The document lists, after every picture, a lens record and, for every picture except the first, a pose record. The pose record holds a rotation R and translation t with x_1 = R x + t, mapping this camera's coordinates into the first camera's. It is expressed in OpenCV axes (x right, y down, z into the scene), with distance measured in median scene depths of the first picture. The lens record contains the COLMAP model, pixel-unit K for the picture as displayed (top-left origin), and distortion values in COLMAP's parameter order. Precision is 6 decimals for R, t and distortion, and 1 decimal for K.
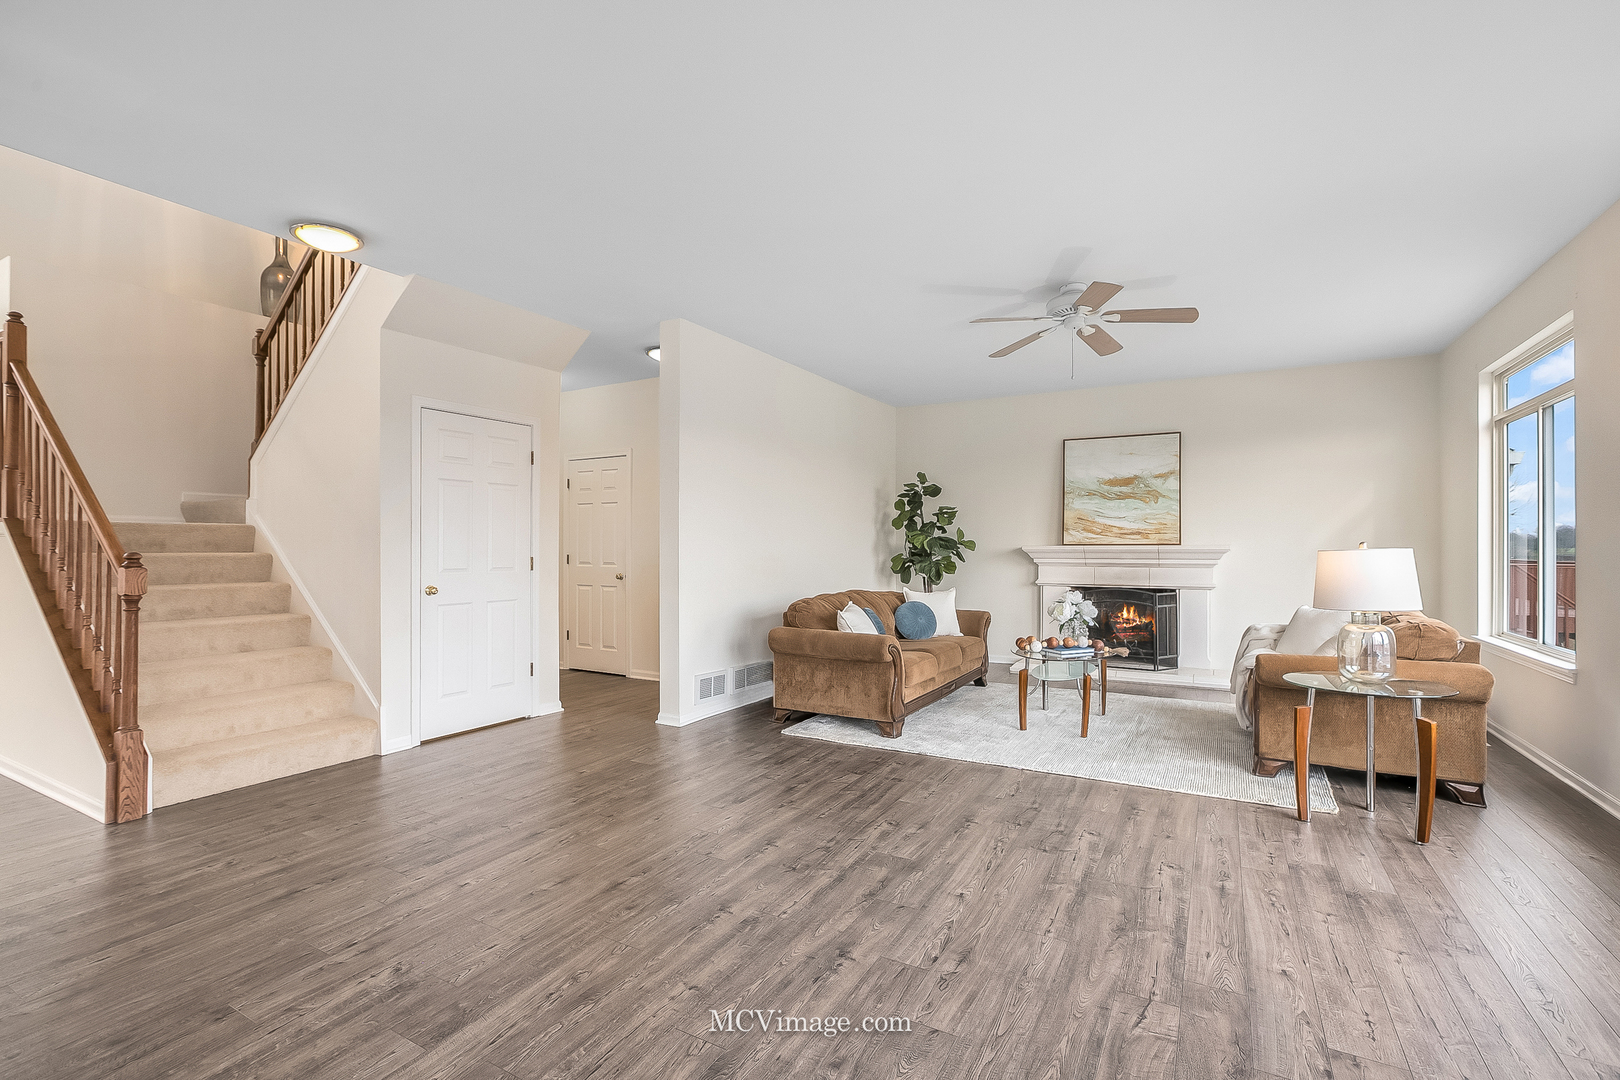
lens RADIAL K [[750.6, 0, 808.3], [0, 750.6, 543.7], [0, 0, 1]] dist [-0.010180, 0.000446]
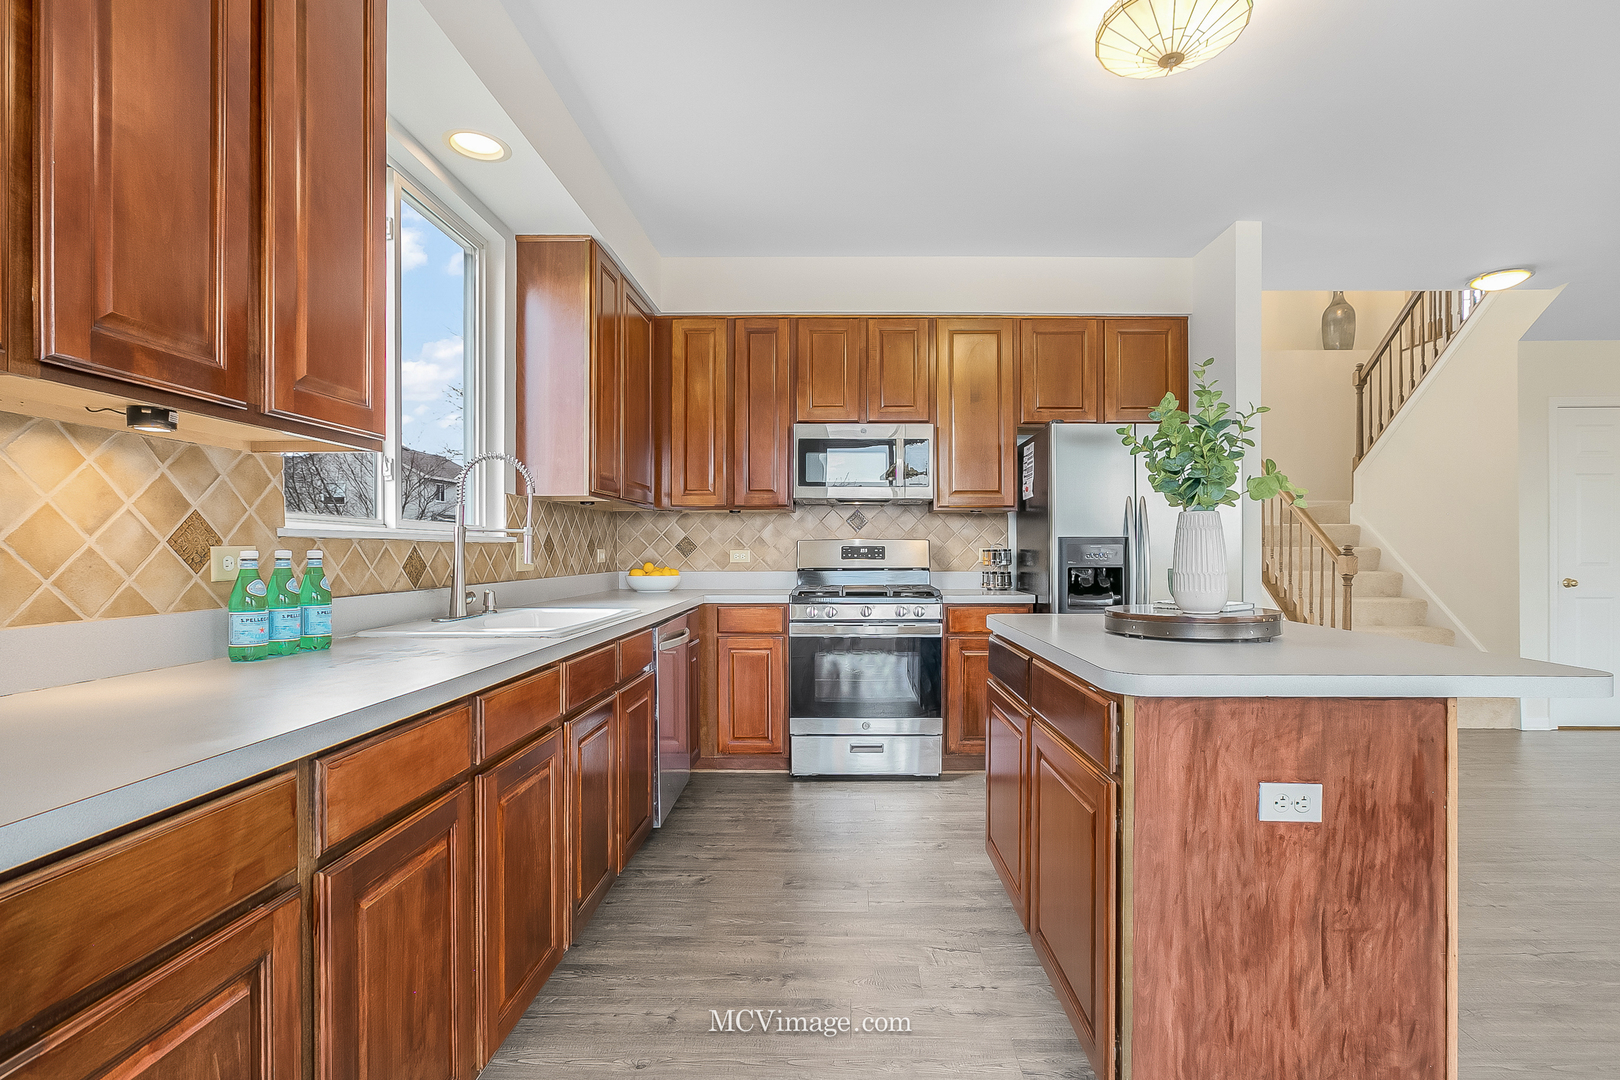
lens RADIAL K [[750.6, 0, 823.3], [0, 750.6, 551.2], [0, 0, 1]] dist [-0.010180, 0.000446]
pose [[0.467023, 0.000910, -0.884245, -0.076979], [0.006673, 0.999967, 0.004553, 0.007964], [0.884220, -0.008027, 0.467002, -0.390319]]
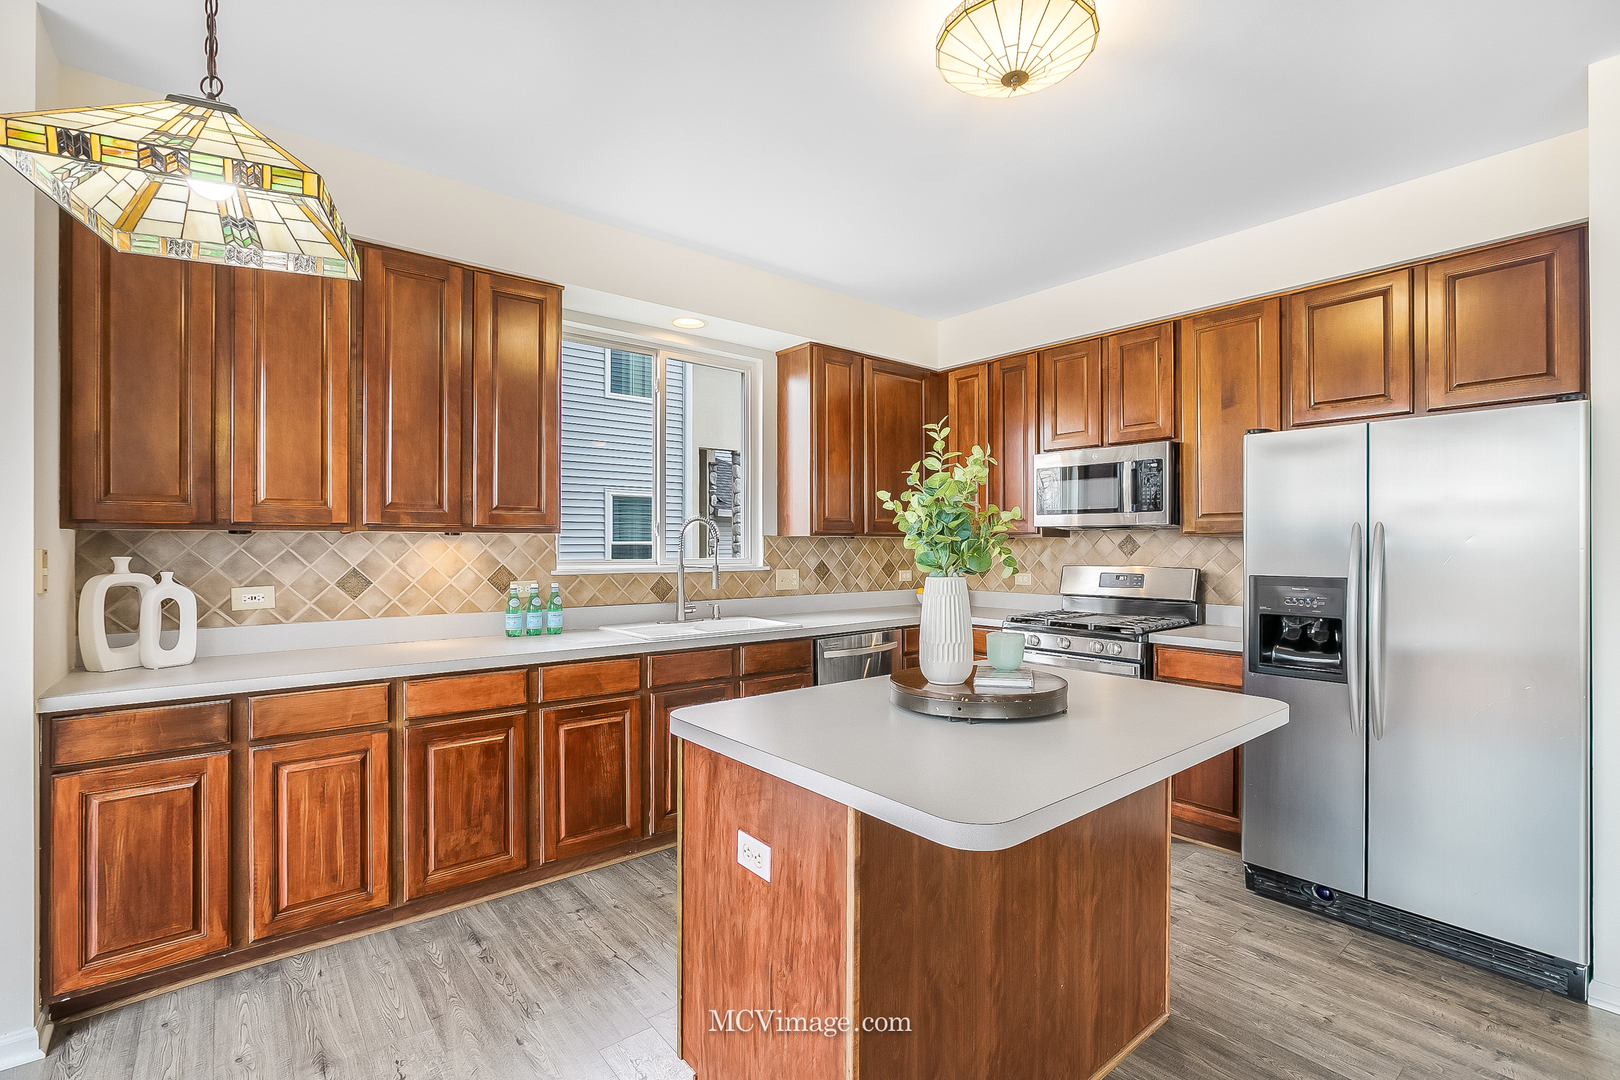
lens RADIAL K [[719.3, 0, 806.8], [0, 719.3, 540.5], [0, 0, 1]] dist [-0.021629, 0.000670]
pose [[-0.366969, -0.006812, -0.930208, 0.317737], [0.005530, 0.999940, -0.009504, -0.112493], [0.930217, -0.008632, -0.366909, 1.144301]]
